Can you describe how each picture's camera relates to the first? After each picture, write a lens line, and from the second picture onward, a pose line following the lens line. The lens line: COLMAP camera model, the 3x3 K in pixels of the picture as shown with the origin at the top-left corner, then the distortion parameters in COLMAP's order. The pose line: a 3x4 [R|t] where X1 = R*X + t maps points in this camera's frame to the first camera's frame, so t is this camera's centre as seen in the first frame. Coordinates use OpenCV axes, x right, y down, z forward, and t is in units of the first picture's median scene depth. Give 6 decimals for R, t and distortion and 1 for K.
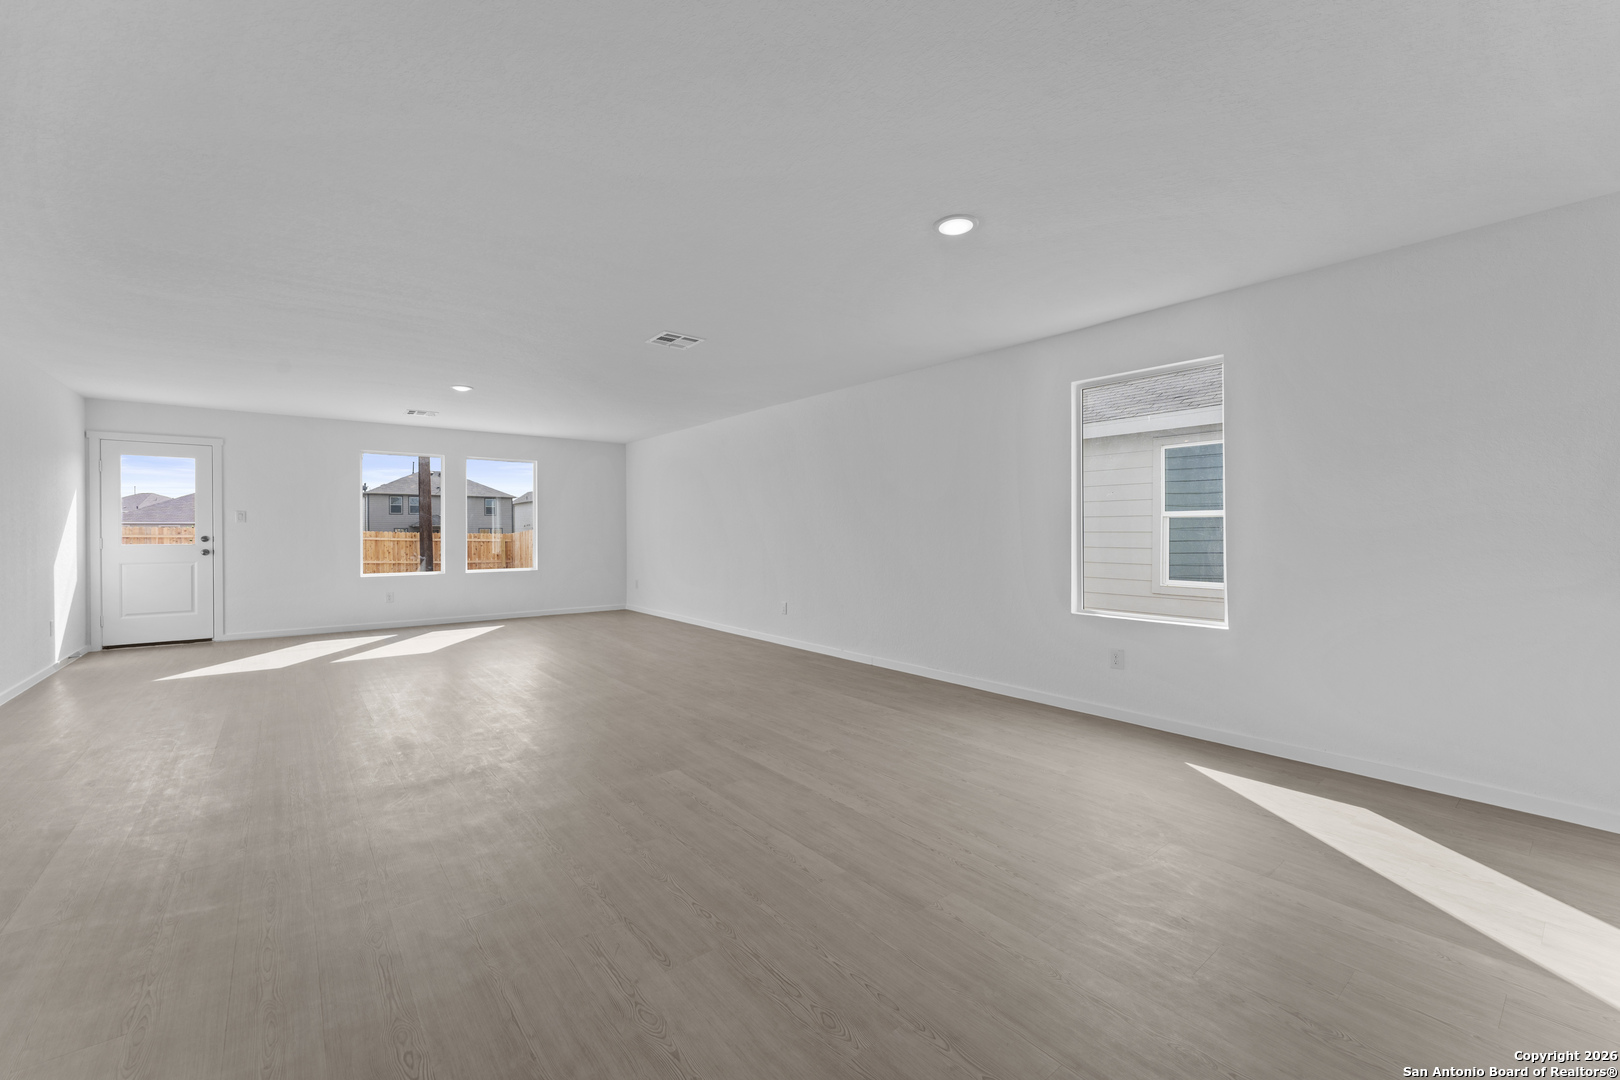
lens RADIAL K [[656.9, 0, 802.2], [0, 656.9, 529.2], [0, 0, 1]] dist [-0.001119, -0.000190]
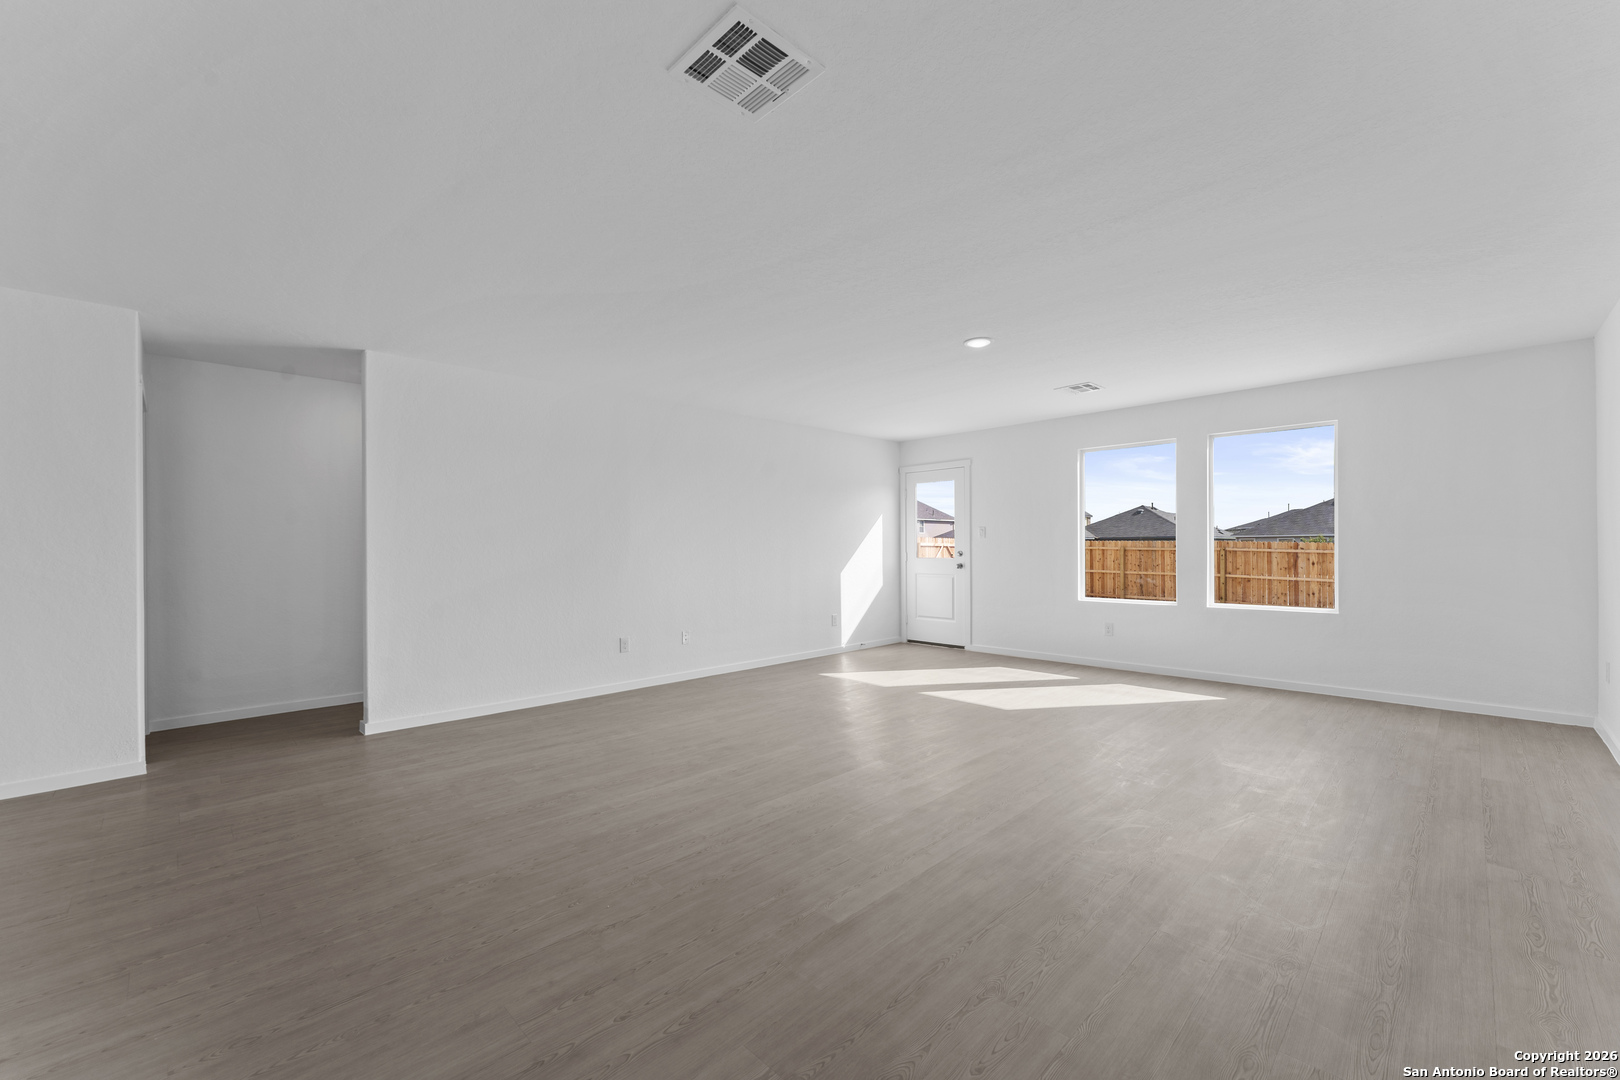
lens RADIAL K [[656.9, 0, 789.0], [0, 656.9, 546.3], [0, 0, 1]] dist [-0.001119, -0.000190]
pose [[0.106984, -0.000769, -0.994260, 0.138425], [0.009712, 0.999953, 0.000272, -0.000647], [0.994213, -0.009685, 0.106987, 0.609893]]
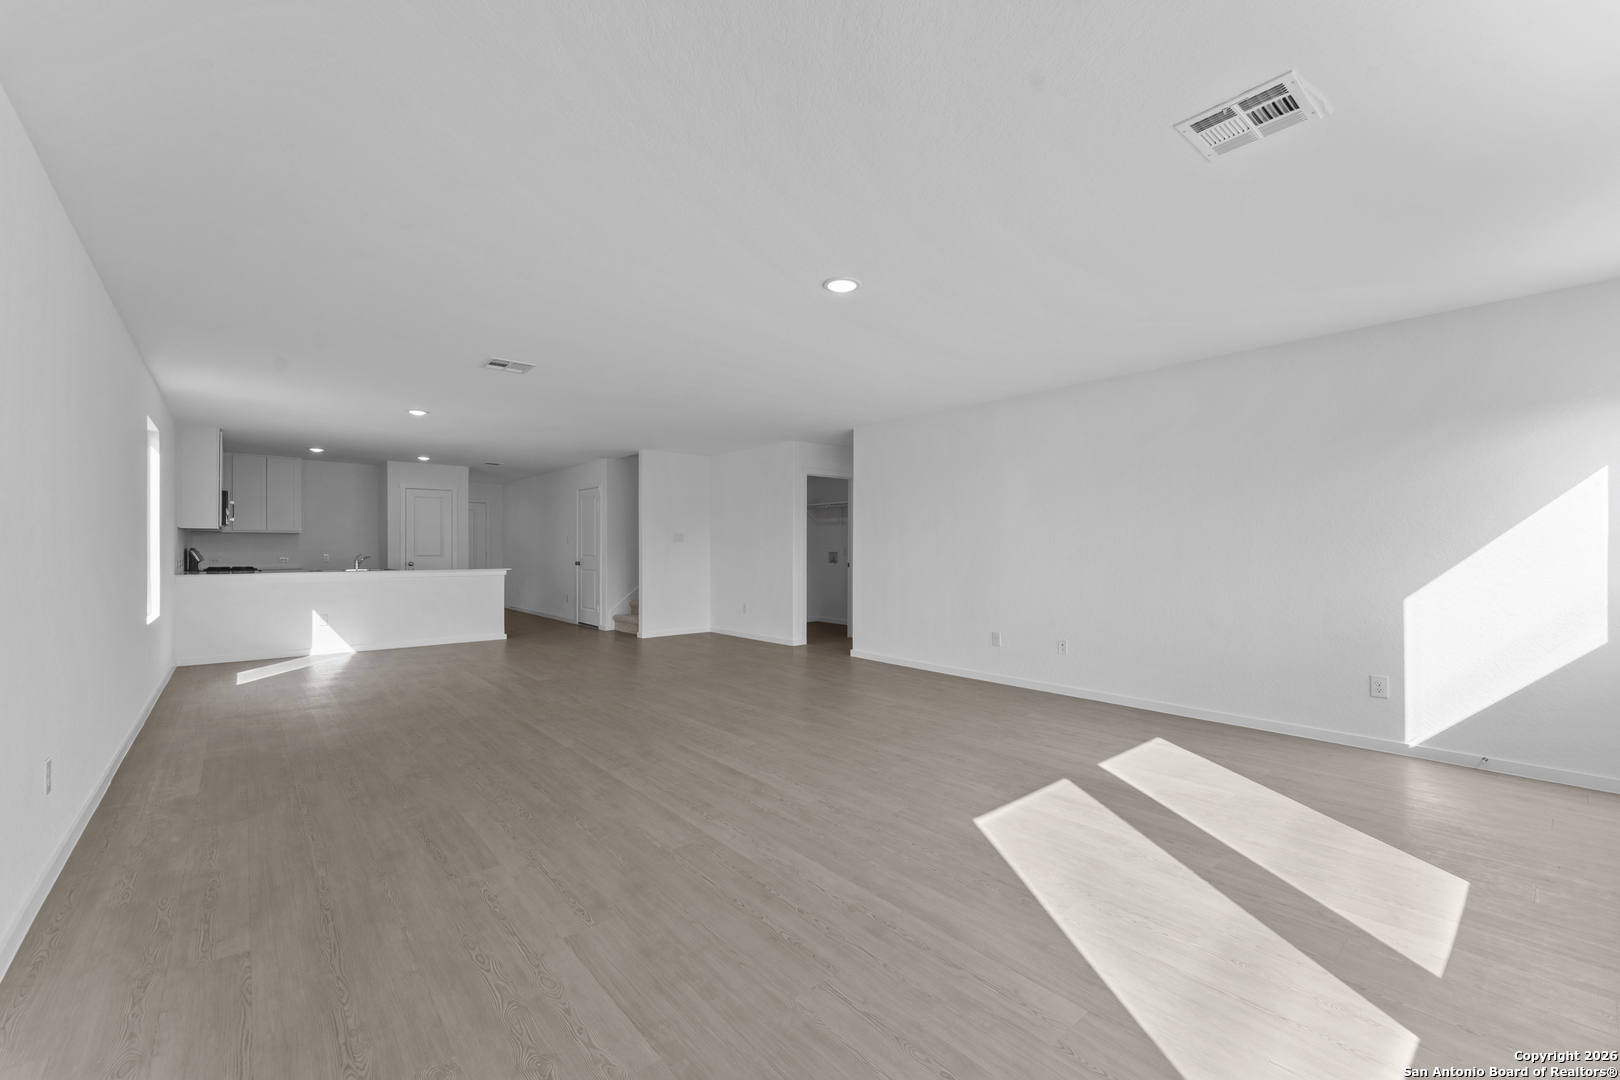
lens RADIAL K [[656.9, 0, 813.2], [0, 656.9, 543.2], [0, 0, 1]] dist [-0.001119, -0.000190]
pose [[-0.998725, 0.000985, -0.050469, -0.410706], [0.001552, 0.999936, -0.011206, 0.004134], [0.050454, -0.011270, -0.998663, 1.328914]]
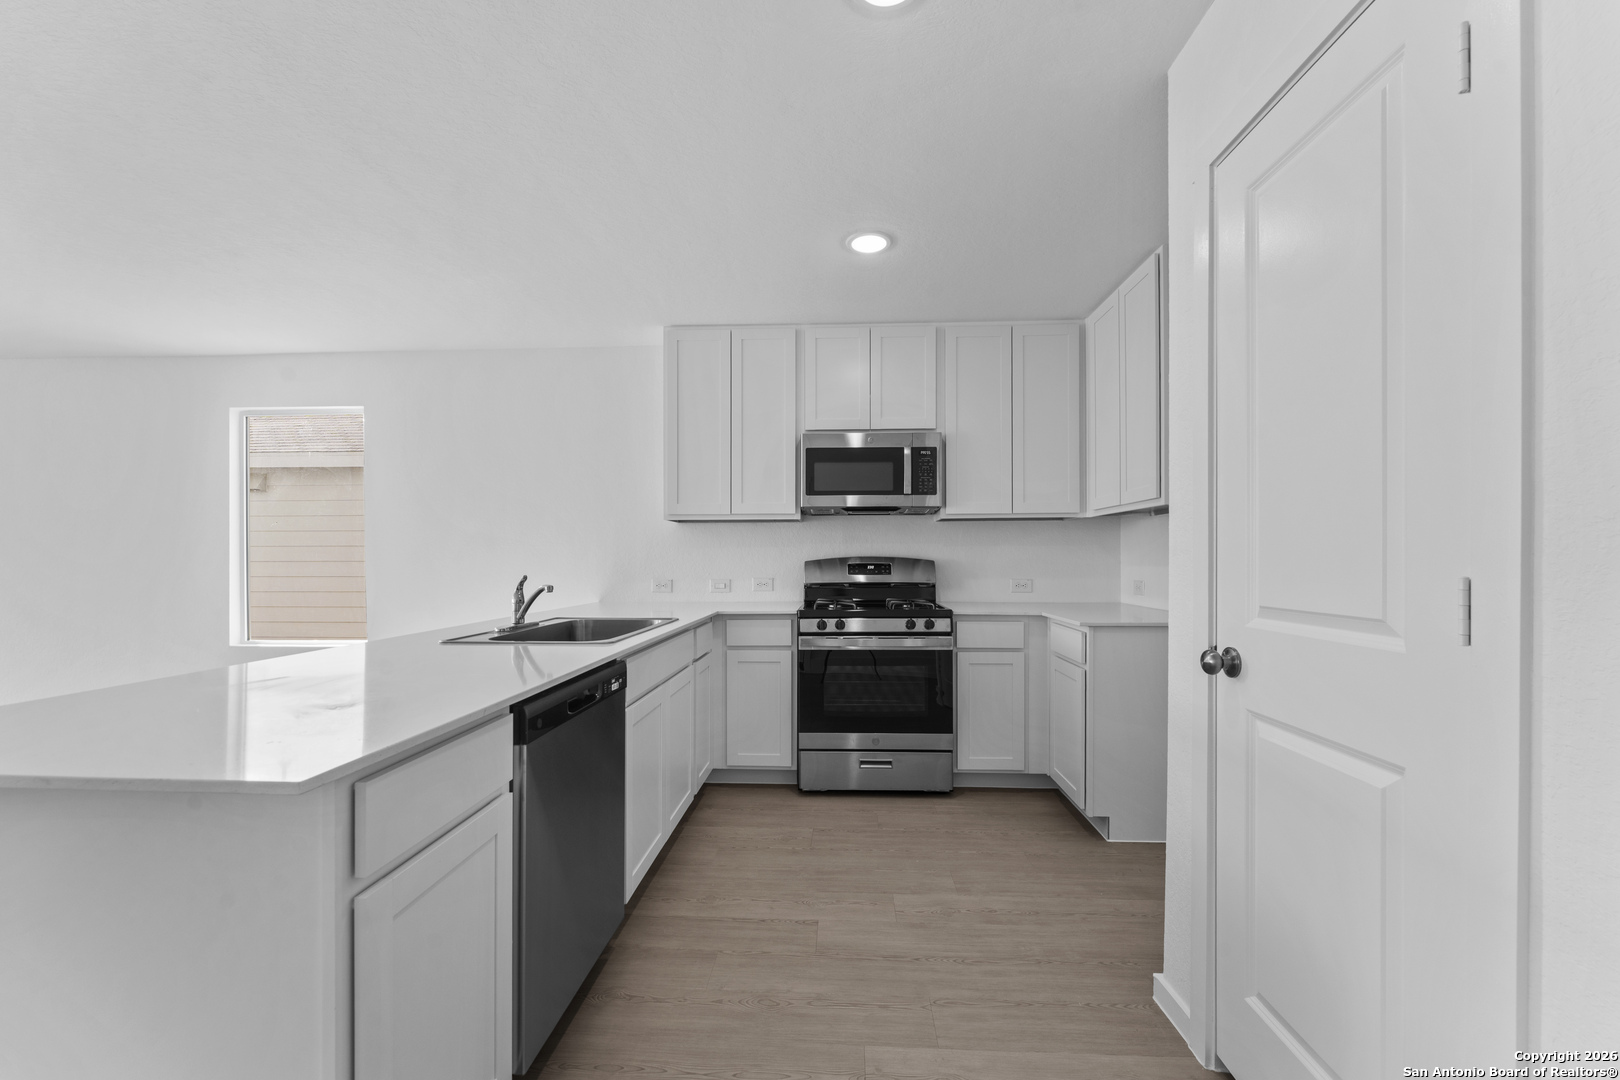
lens RADIAL K [[656.9, 0, 809.9], [0, 656.9, 553.1], [0, 0, 1]] dist [-0.001119, -0.000190]
pose [[0.660229, 0.007139, 0.751031, 0.153474], [-0.001163, 0.999963, -0.008482, -0.001126], [-0.751064, 0.004727, 0.660213, -0.173975]]
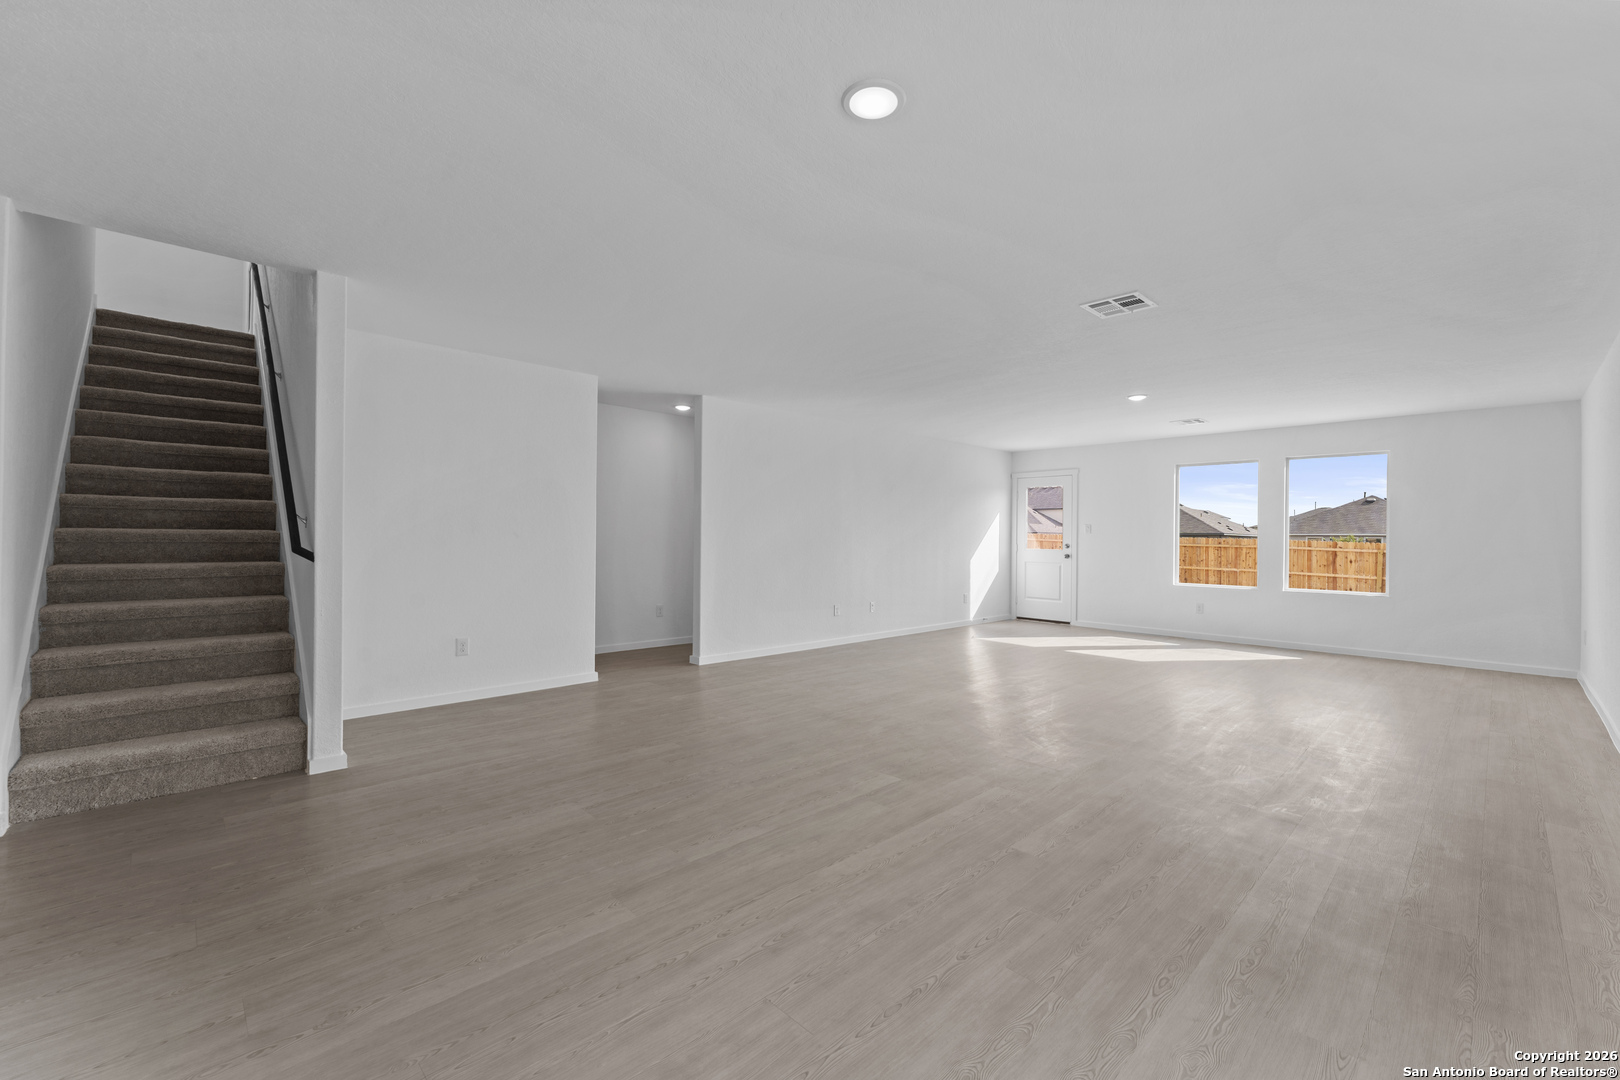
lens RADIAL K [[656.9, 0, 795.0], [0, 656.9, 531.1], [0, 0, 1]] dist [-0.001119, -0.000190]
pose [[0.088286, -0.005394, -0.996081, 0.362056], [-0.009434, 0.999936, -0.006251, -0.002076], [0.996050, 0.009949, 0.088230, 0.340728]]
